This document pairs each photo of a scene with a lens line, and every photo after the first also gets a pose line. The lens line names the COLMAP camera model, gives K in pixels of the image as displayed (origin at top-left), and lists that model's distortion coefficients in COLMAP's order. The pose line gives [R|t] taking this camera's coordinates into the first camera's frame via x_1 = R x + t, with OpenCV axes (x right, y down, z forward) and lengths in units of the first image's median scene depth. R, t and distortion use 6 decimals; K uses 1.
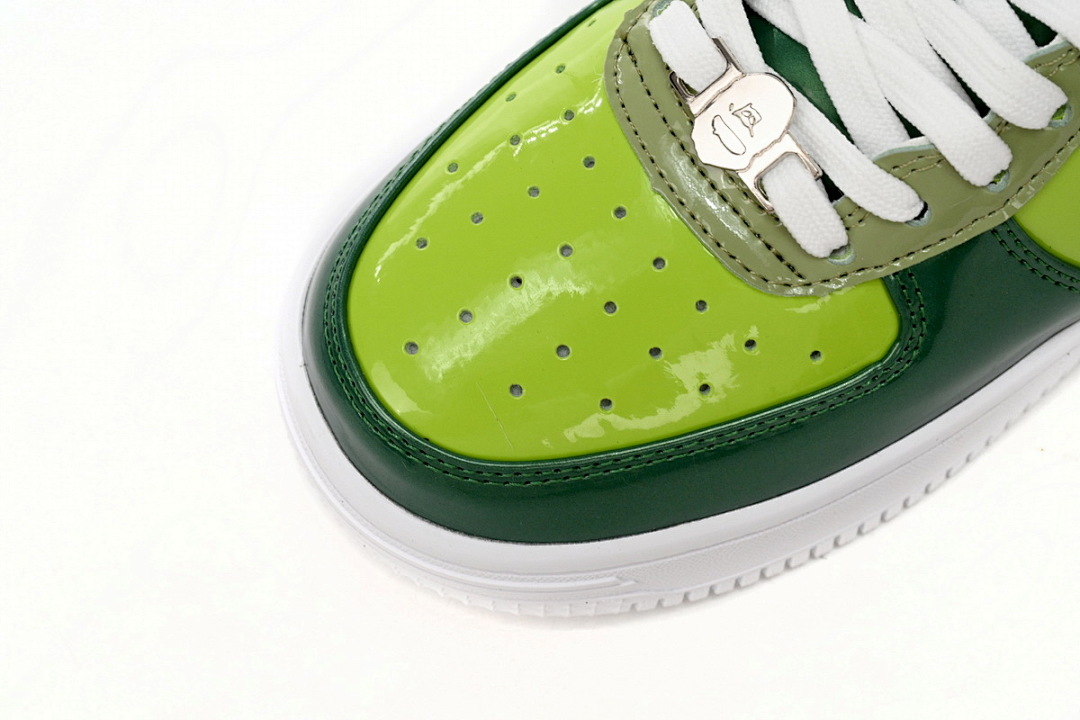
lens RADIAL K [[2108.3, 0, 539.6], [0, 2108.3, 361.0], [0, 0, 1]] dist [-0.046227, 0.000000]
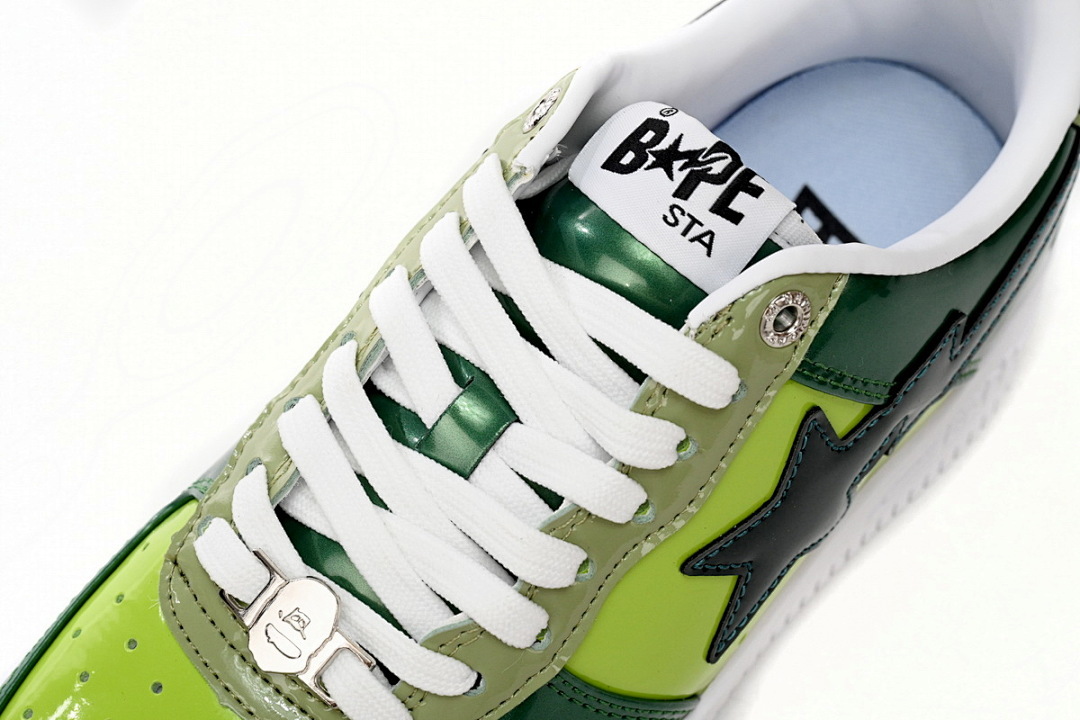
lens RADIAL K [[2108.3, 0, 539.3], [0, 2108.3, 359.5], [0, 0, 1]] dist [-0.046227, 0.000000]
pose [[0.974754, -0.163131, 0.152457, 0.077929], [0.187683, 0.968497, -0.163675, -0.048274], [-0.120953, 0.188156, 0.974663, -0.055579]]
